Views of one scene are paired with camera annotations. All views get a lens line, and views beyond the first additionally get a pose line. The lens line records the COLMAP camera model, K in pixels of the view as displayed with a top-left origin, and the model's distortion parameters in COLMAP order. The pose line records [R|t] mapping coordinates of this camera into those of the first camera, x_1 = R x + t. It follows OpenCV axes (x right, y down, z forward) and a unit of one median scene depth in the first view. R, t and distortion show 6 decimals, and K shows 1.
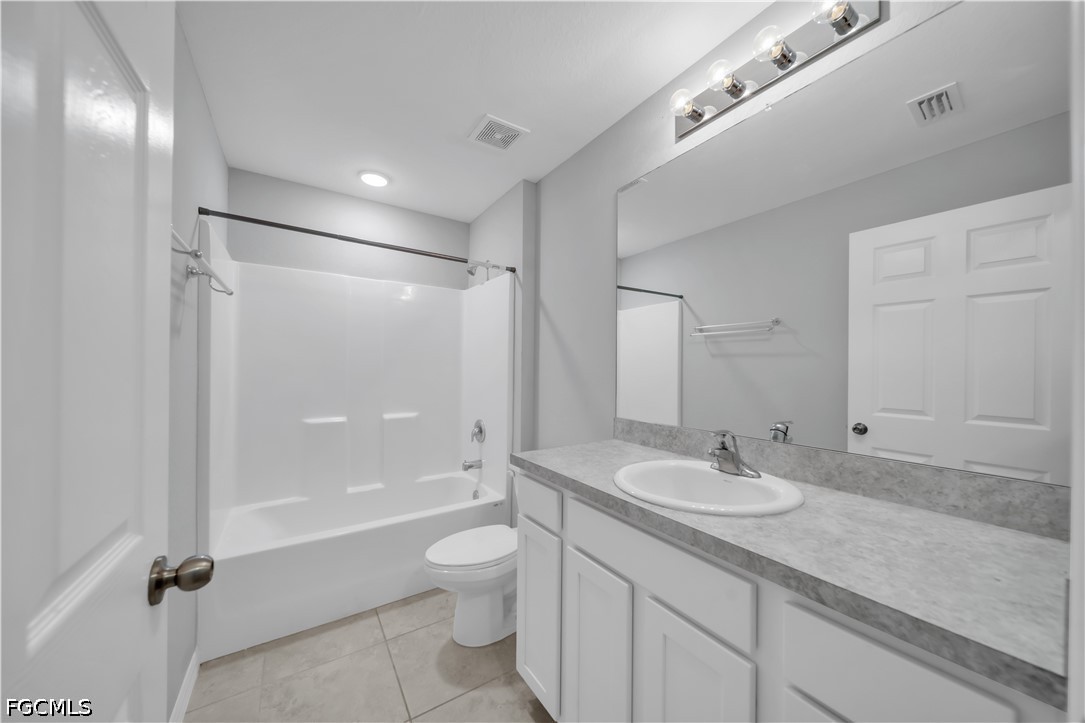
lens RADIAL K [[372.8, 0, 550.0], [0, 372.8, 365.2], [0, 0, 1]] dist [-0.008441, -0.000598]
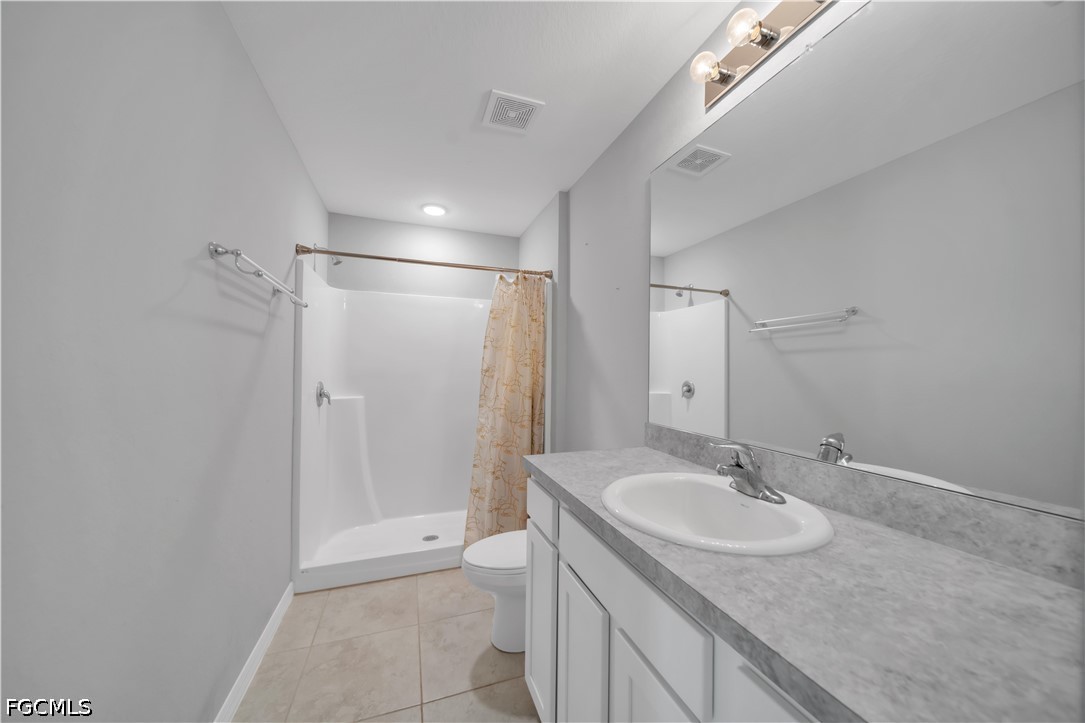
lens RADIAL K [[372.8, 0, 541.4], [0, 372.8, 362.7], [0, 0, 1]] dist [-0.008441, -0.000598]
pose [[0.972595, -0.012184, -0.232187, 0.236213], [0.011112, 0.999921, -0.005924, -0.008665], [0.232241, 0.003182, 0.972653, 0.074774]]
